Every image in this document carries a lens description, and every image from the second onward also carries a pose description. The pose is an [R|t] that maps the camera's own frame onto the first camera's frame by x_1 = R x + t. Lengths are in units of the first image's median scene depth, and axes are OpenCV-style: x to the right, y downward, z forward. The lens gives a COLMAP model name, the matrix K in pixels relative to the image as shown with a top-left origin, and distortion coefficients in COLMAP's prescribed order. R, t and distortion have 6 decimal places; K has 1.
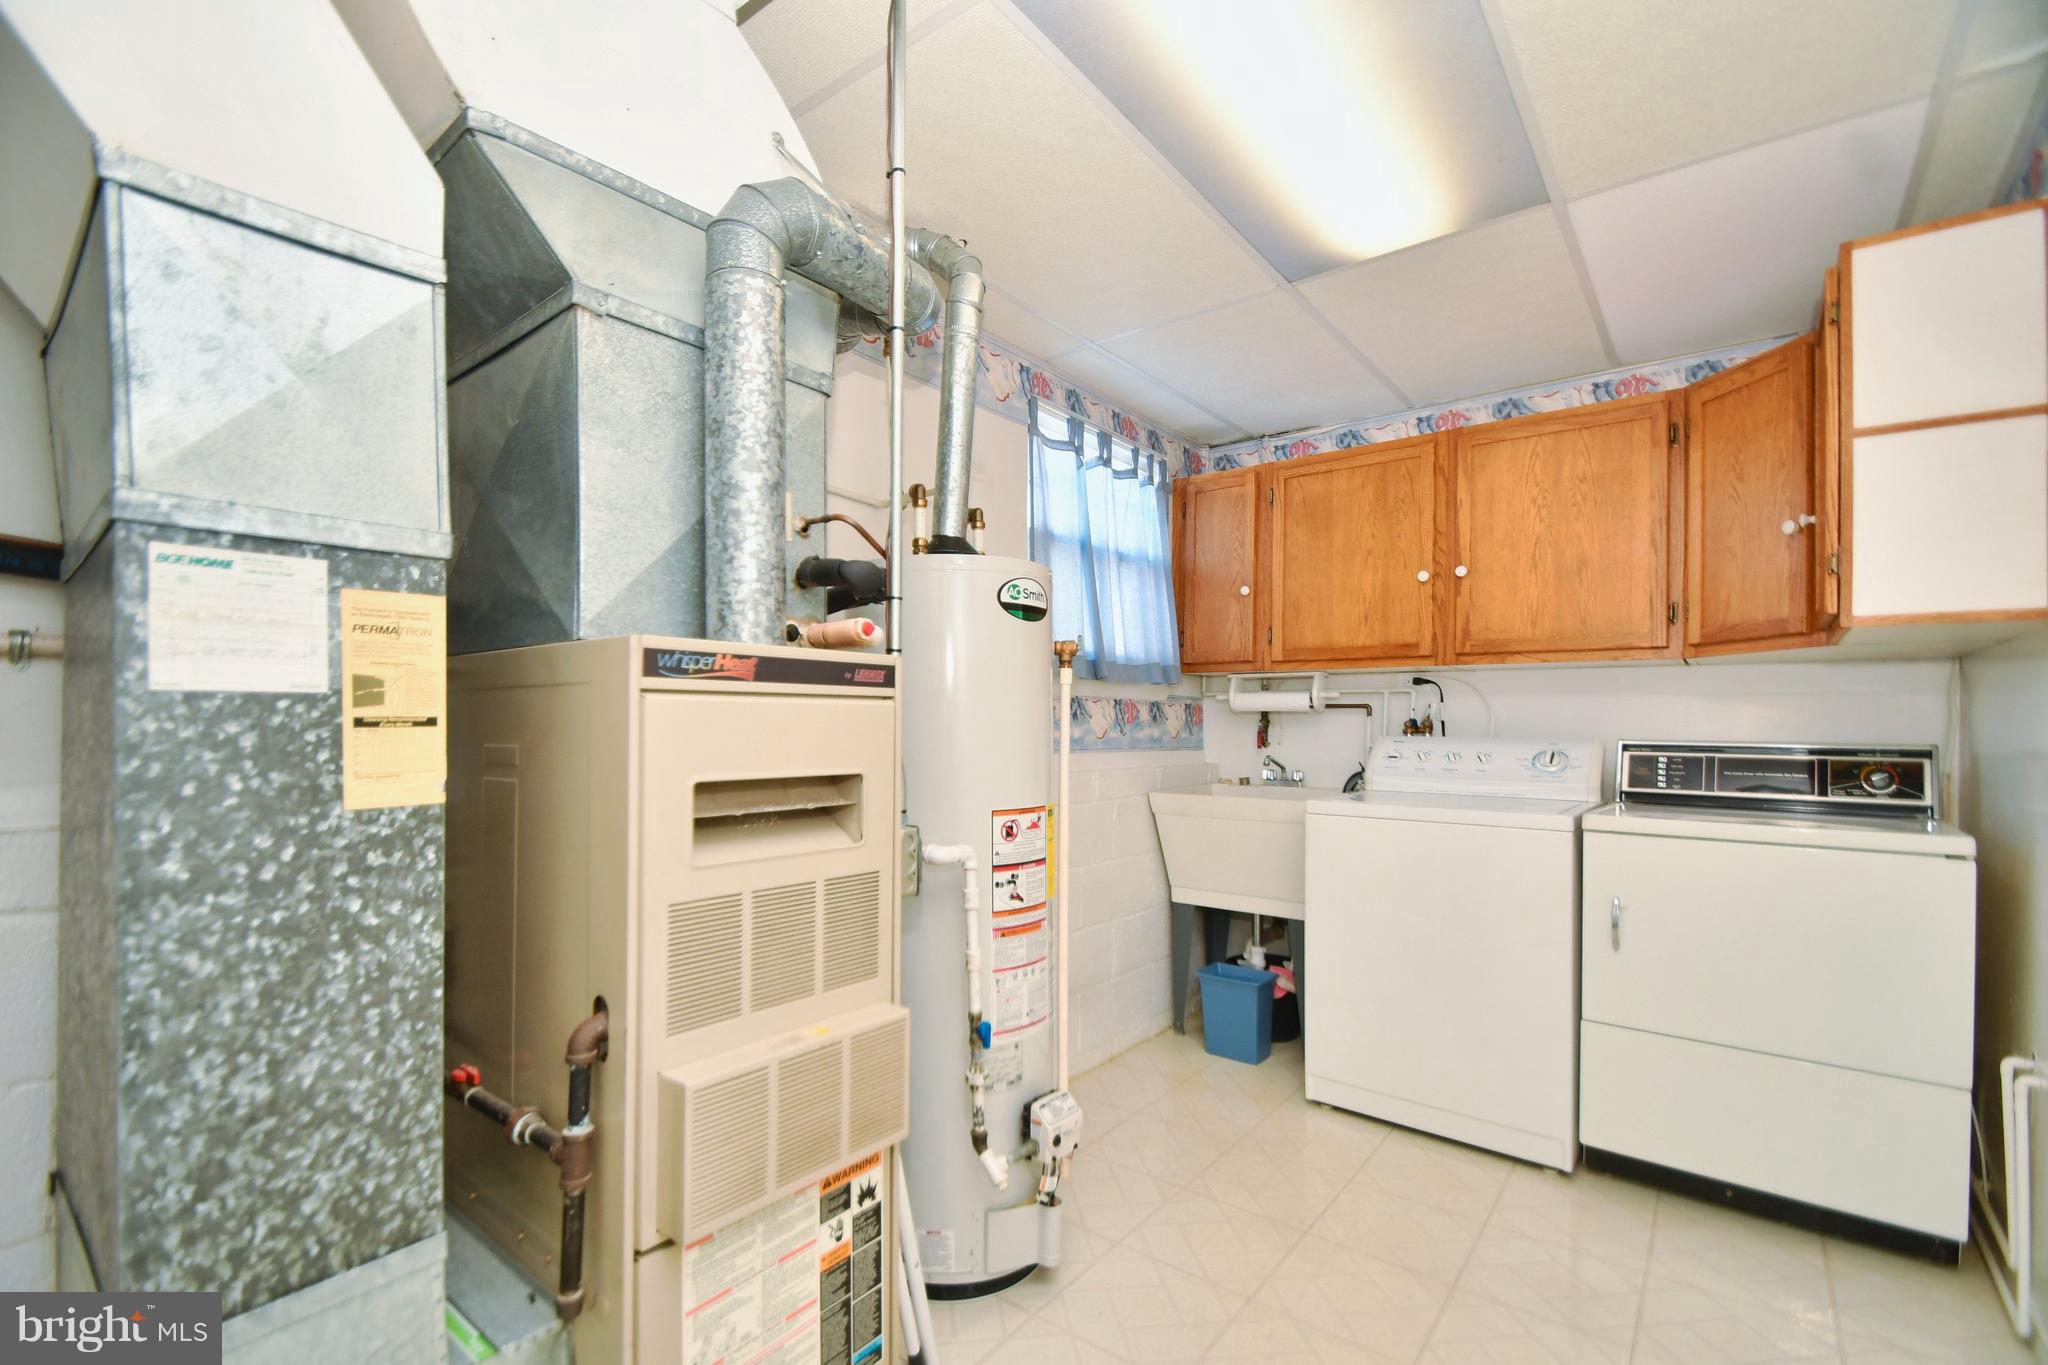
lens RADIAL K [[901.2, 0, 1001.1], [0, 901.2, 715.6], [0, 0, 1]] dist [0.016532, -0.015448]
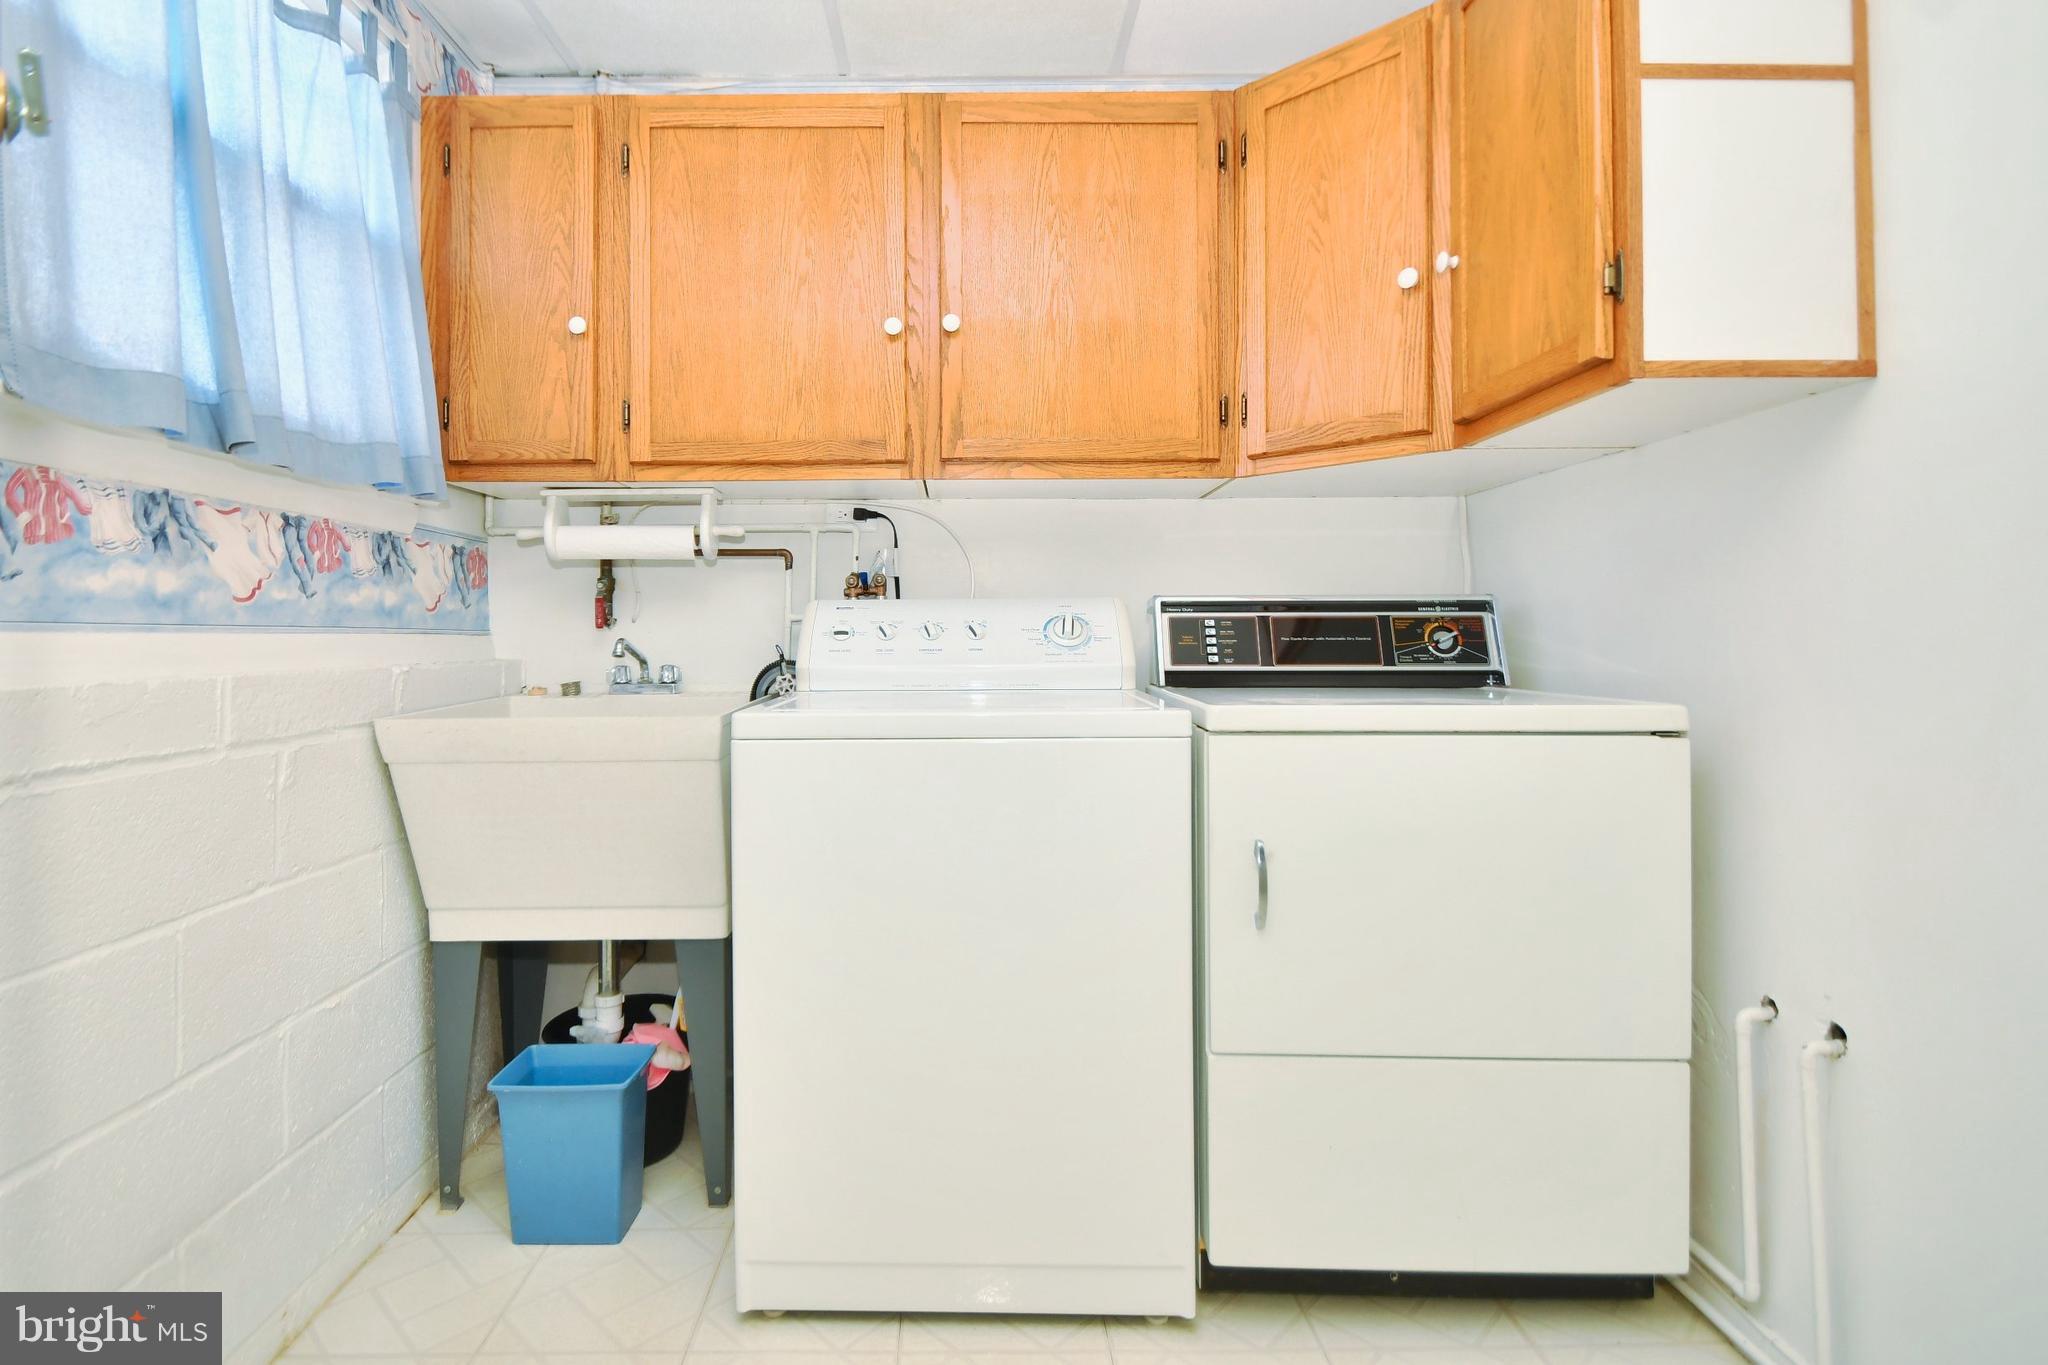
lens RADIAL K [[915.0, 0, 900.8], [0, 915.0, 640.6], [0, 0, 1]] dist [0.002462, 0.000022]
pose [[0.777975, -0.011686, 0.628186, 0.082700], [0.006733, 0.999925, 0.010263, 0.042962], [-0.628259, -0.003754, 0.777995, 0.483330]]
